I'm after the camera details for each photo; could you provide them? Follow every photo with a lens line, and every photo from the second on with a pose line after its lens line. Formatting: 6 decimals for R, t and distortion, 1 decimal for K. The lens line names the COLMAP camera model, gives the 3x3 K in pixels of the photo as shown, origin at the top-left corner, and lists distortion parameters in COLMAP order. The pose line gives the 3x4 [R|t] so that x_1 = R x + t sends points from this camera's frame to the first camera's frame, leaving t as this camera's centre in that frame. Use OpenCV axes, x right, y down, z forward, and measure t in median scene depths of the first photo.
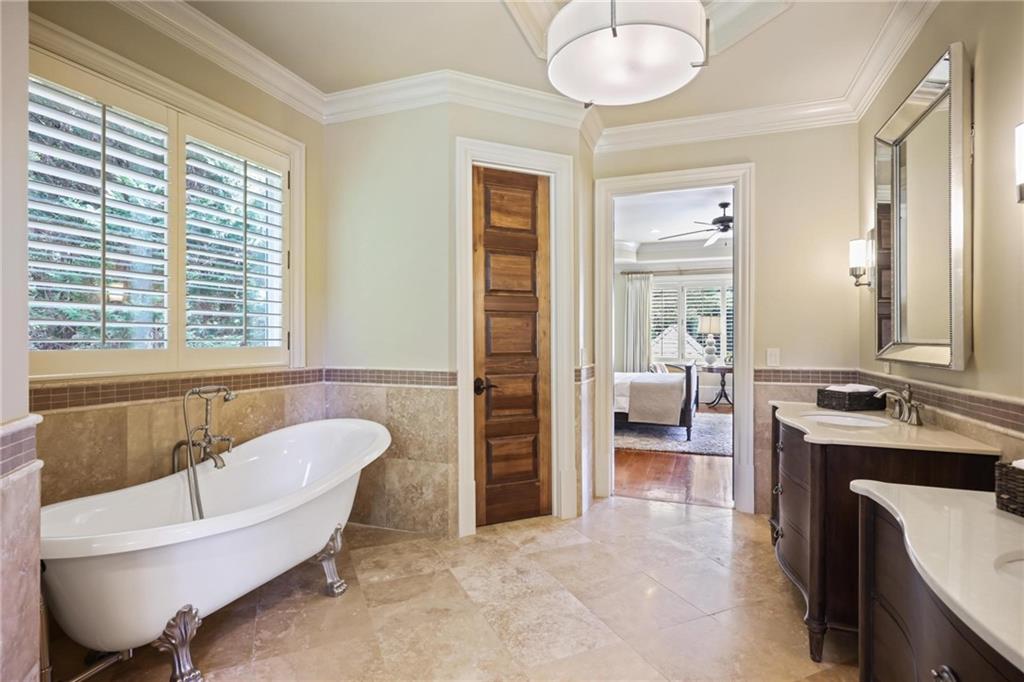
lens RADIAL K [[521.5, 0, 511.1], [0, 521.5, 340.0], [0, 0, 1]] dist [-0.001099, -0.000171]
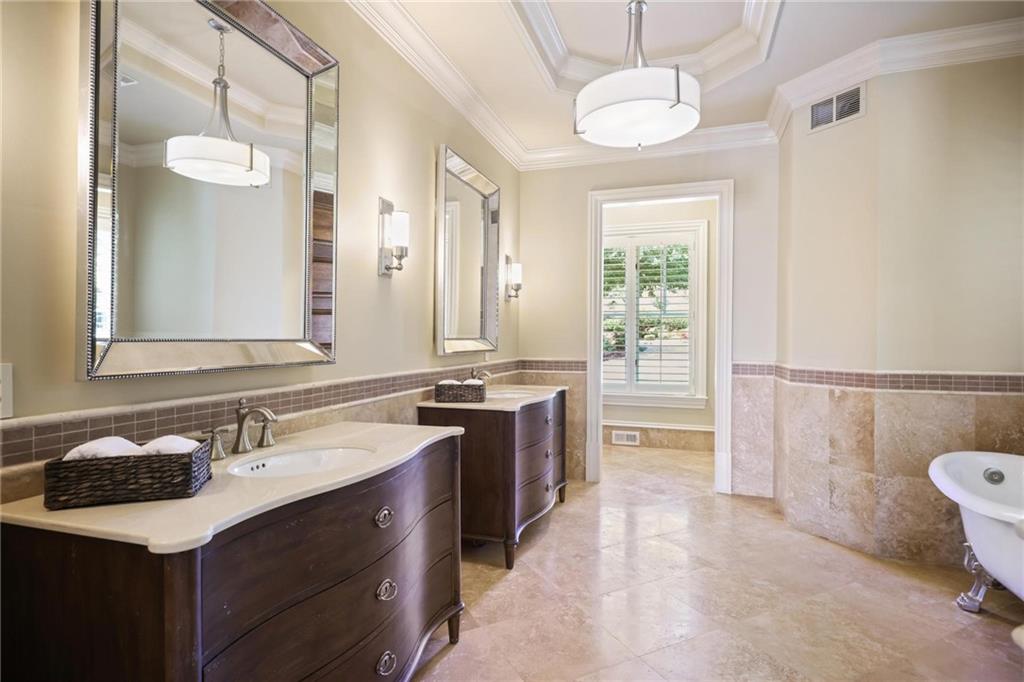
lens RADIAL K [[521.5, 0, 512.5], [0, 521.5, 339.1], [0, 0, 1]] dist [-0.001099, -0.000171]
pose [[-0.999589, -0.006270, -0.027960, 0.497665], [-0.006346, 0.999976, 0.002614, 0.001880], [0.027943, 0.002790, -0.999606, 2.030607]]
